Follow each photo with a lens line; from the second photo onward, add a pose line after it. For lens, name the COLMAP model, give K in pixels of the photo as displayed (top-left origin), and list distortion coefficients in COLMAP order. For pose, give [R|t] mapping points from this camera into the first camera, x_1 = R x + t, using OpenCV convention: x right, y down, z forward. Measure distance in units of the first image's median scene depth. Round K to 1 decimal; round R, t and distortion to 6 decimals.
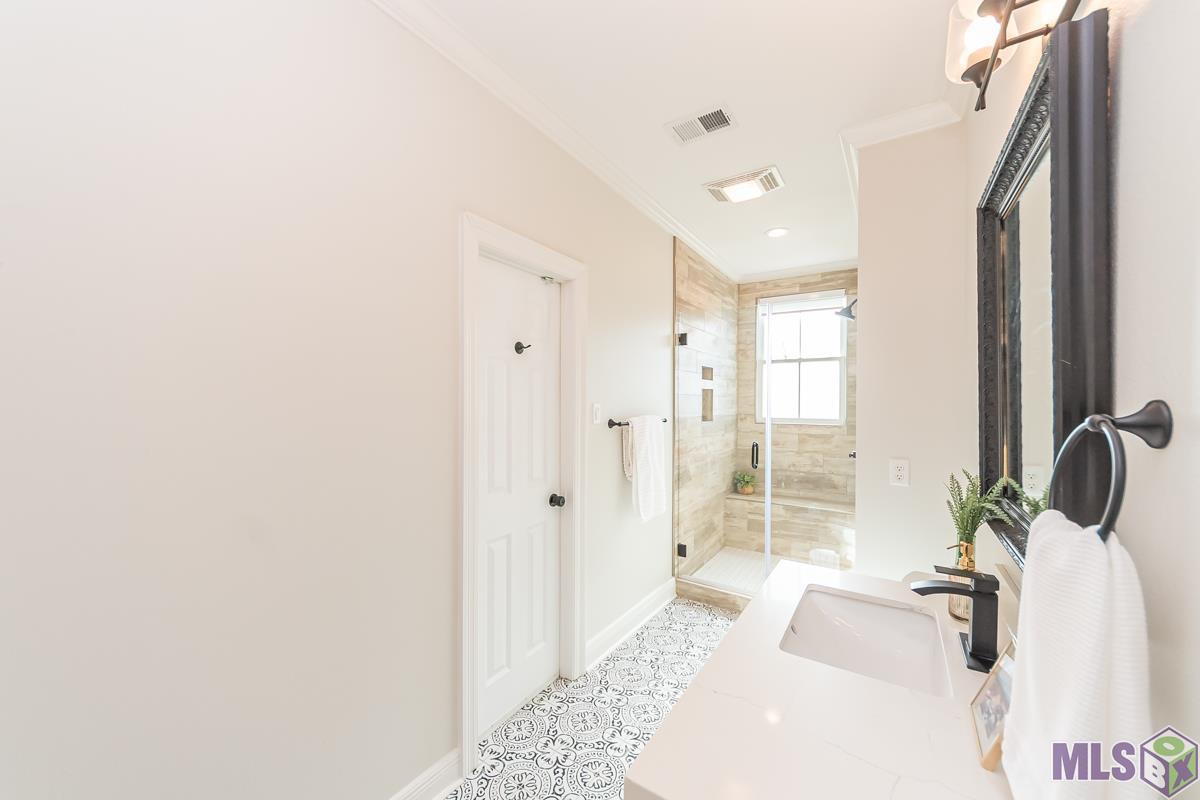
lens RADIAL K [[436.2, 0, 584.4], [0, 436.2, 401.8], [0, 0, 1]] dist [-0.003441, -0.000075]
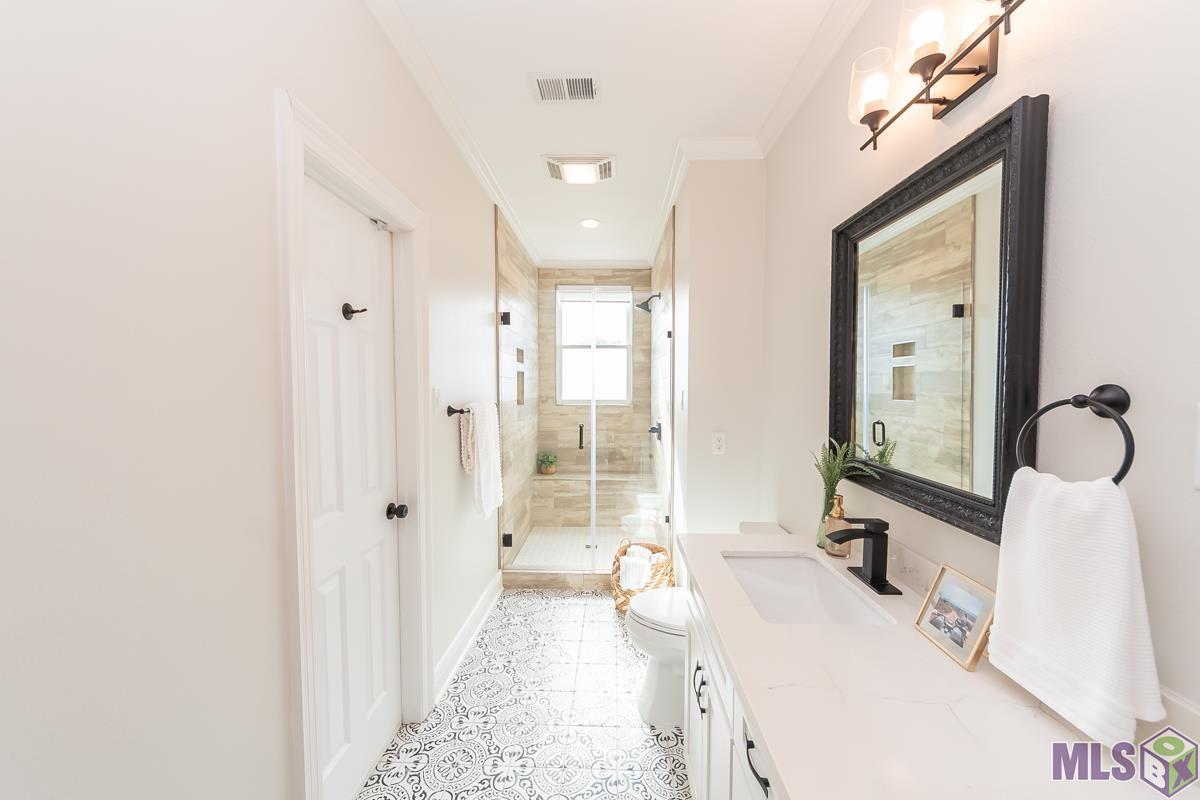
lens RADIAL K [[436.2, 0, 605.6], [0, 436.2, 403.0], [0, 0, 1]] dist [-0.003441, -0.000075]
pose [[0.837438, -0.024846, 0.545967, -0.132420], [0.001622, 0.999075, 0.042978, -0.001711], [-0.546530, -0.035106, 0.836704, 0.107001]]
